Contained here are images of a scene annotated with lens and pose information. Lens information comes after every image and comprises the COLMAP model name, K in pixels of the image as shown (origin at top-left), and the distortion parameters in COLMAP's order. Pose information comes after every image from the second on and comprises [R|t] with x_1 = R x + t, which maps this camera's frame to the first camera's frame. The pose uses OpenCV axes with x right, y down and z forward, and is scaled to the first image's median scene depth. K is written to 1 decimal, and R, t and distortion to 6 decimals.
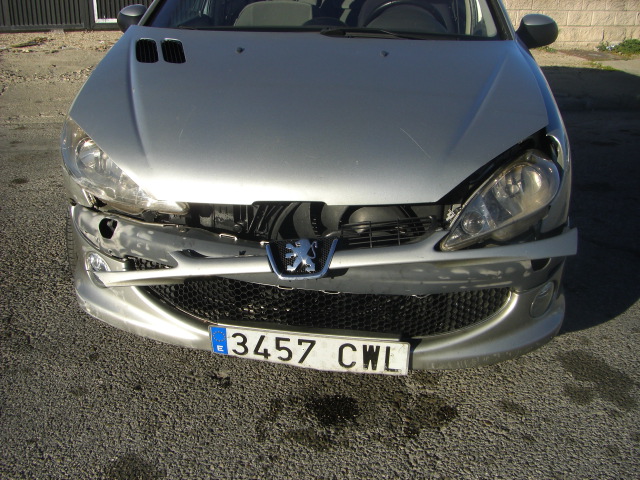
lens RADIAL K [[727.9, 0, 317.6], [0, 727.9, 239.2], [0, 0, 1]] dist [-0.139615, 0.000000]
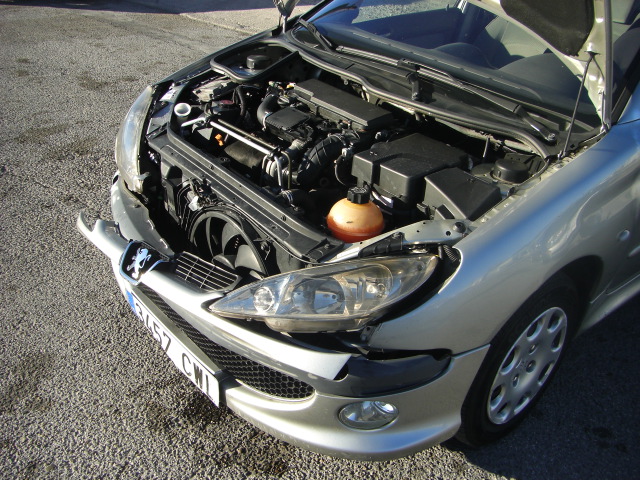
lens RADIAL K [[727.9, 0, 313.5], [0, 727.9, 243.0], [0, 0, 1]] dist [-0.139615, 0.000000]
pose [[0.728299, 0.369054, -0.577391, 0.698352], [-0.320092, 0.928231, 0.189550, -0.261051], [0.605906, 0.046769, 0.794160, 0.229047]]
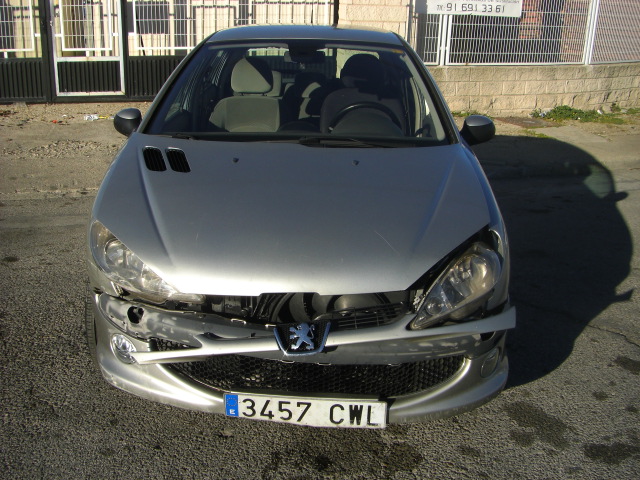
lens RADIAL K [[727.9, 0, 319.6], [0, 727.9, 242.2], [0, 0, 1]] dist [-0.139615, 0.000000]
pose [[0.996599, -0.019373, 0.080100, -0.076882], [0.024945, 0.997294, -0.069154, -0.045259], [-0.078544, 0.070916, 0.994385, -0.232505]]
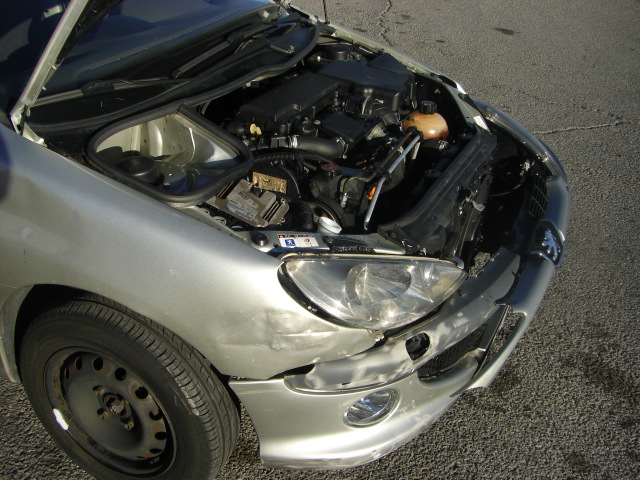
lens RADIAL K [[727.9, 0, 317.0], [0, 727.9, 242.0], [0, 0, 1]] dist [-0.139615, 0.000000]
pose [[0.302088, -0.484796, 0.820802, -0.940301], [0.293771, 0.866468, 0.403648, -0.484618], [-0.906886, 0.119191, 0.404168, 0.745703]]
